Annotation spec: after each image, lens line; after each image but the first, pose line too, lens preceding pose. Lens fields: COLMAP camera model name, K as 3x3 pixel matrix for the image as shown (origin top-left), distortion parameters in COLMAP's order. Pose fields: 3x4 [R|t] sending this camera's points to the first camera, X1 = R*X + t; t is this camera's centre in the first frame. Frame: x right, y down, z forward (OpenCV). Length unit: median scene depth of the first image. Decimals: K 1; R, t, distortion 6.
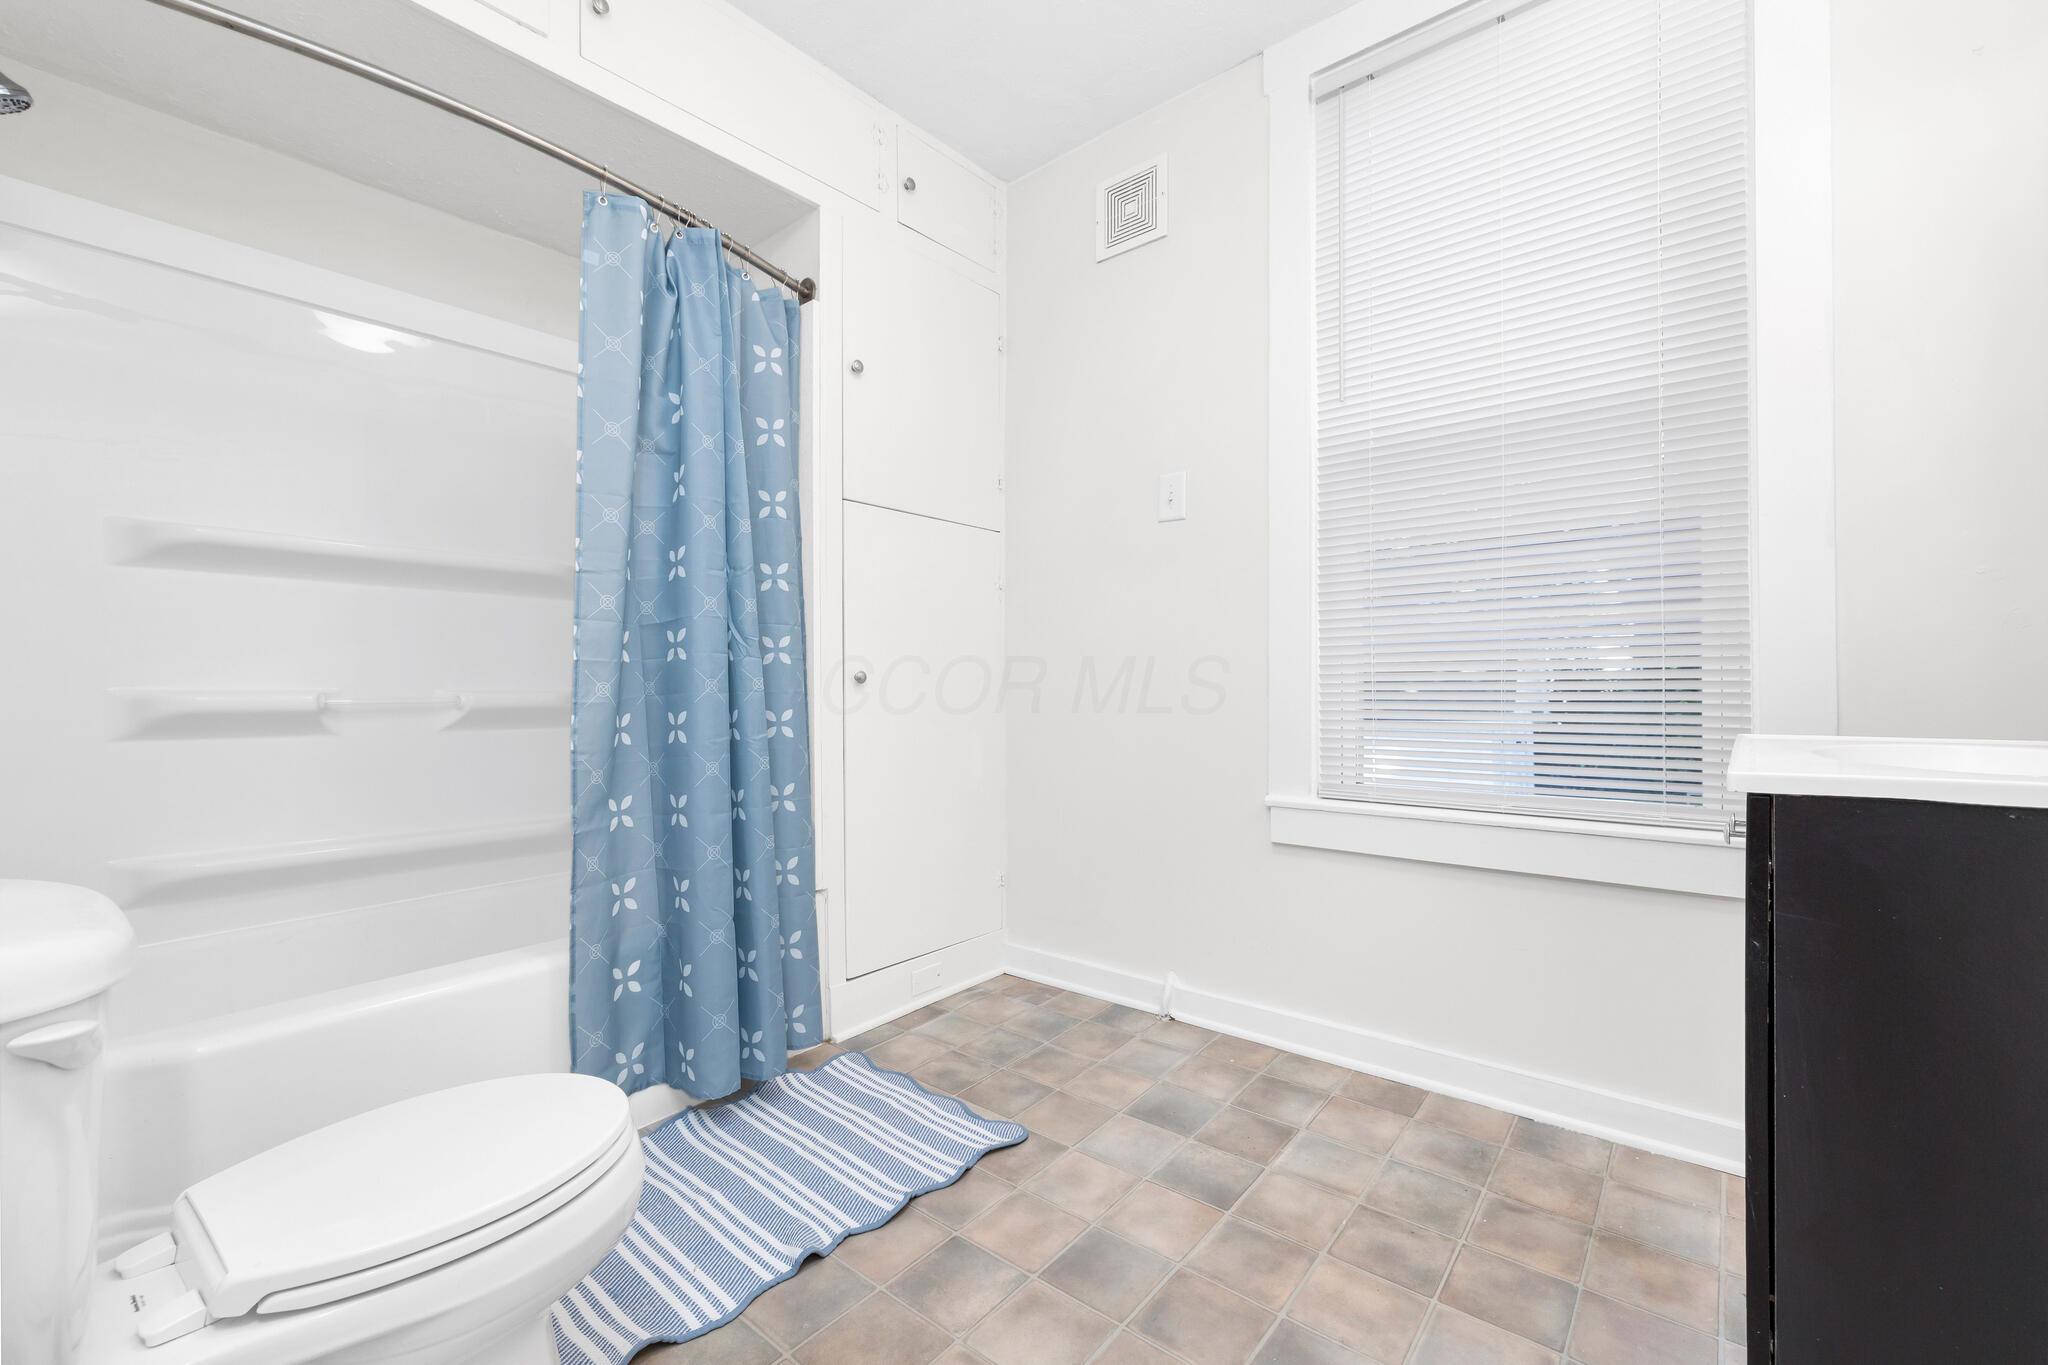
lens RADIAL K [[867.3, 0, 1033.5], [0, 867.3, 692.1], [0, 0, 1]] dist [0.000275, 0.000755]
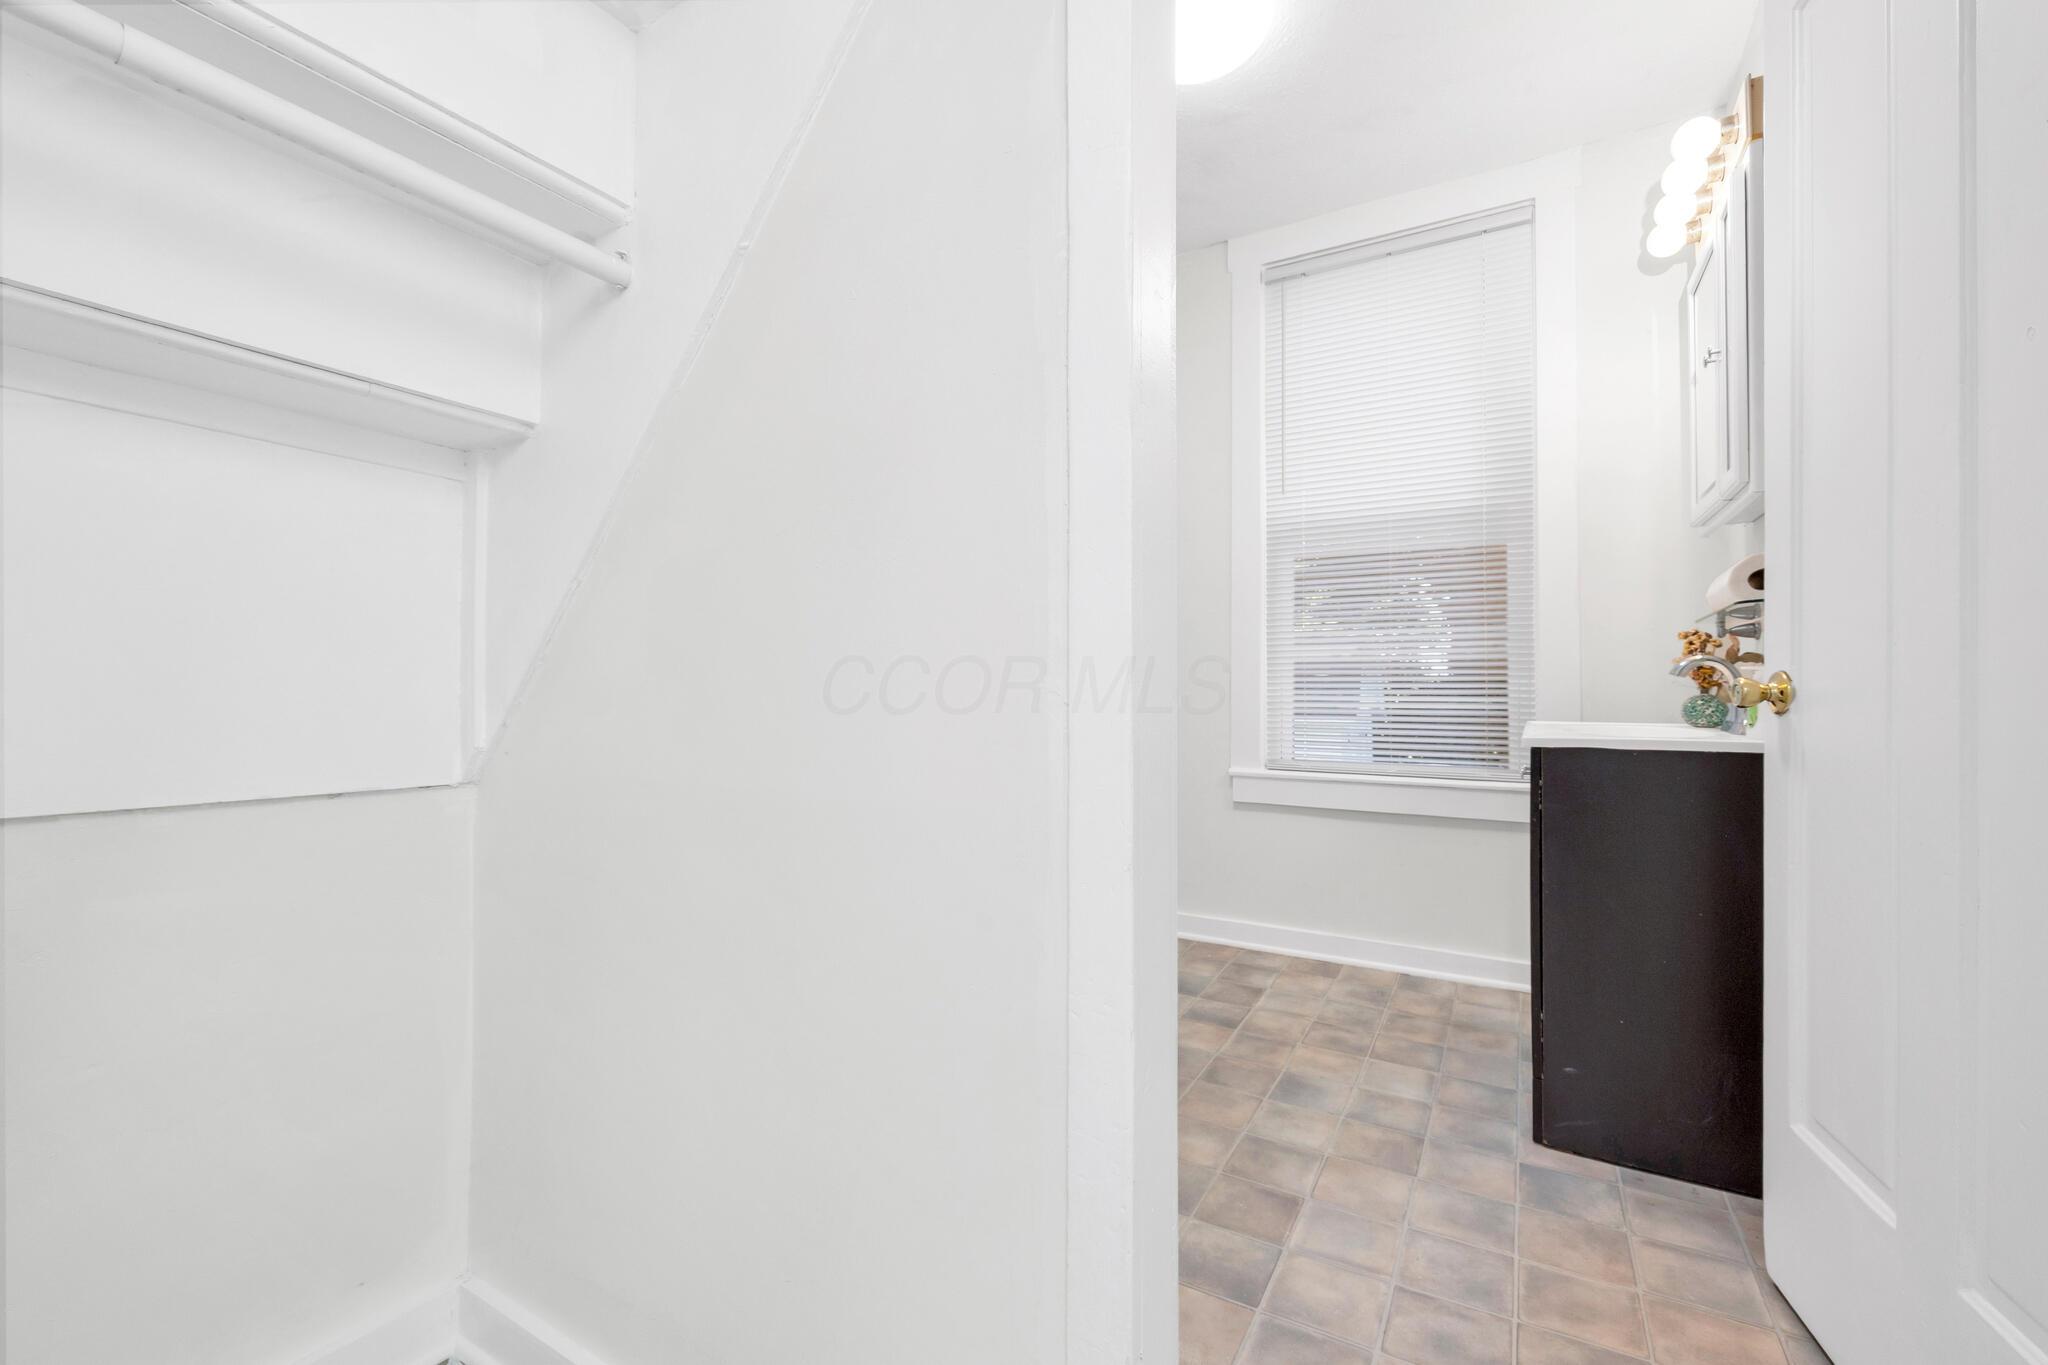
lens RADIAL K [[867.3, 0, 1040.0], [0, 867.3, 681.7], [0, 0, 1]] dist [0.000275, 0.000755]
pose [[0.986150, 0.005907, 0.165749, -0.363798], [-0.004141, 0.999931, -0.010996, -0.006041], [-0.165803, 0.010157, 0.986107, -0.457450]]
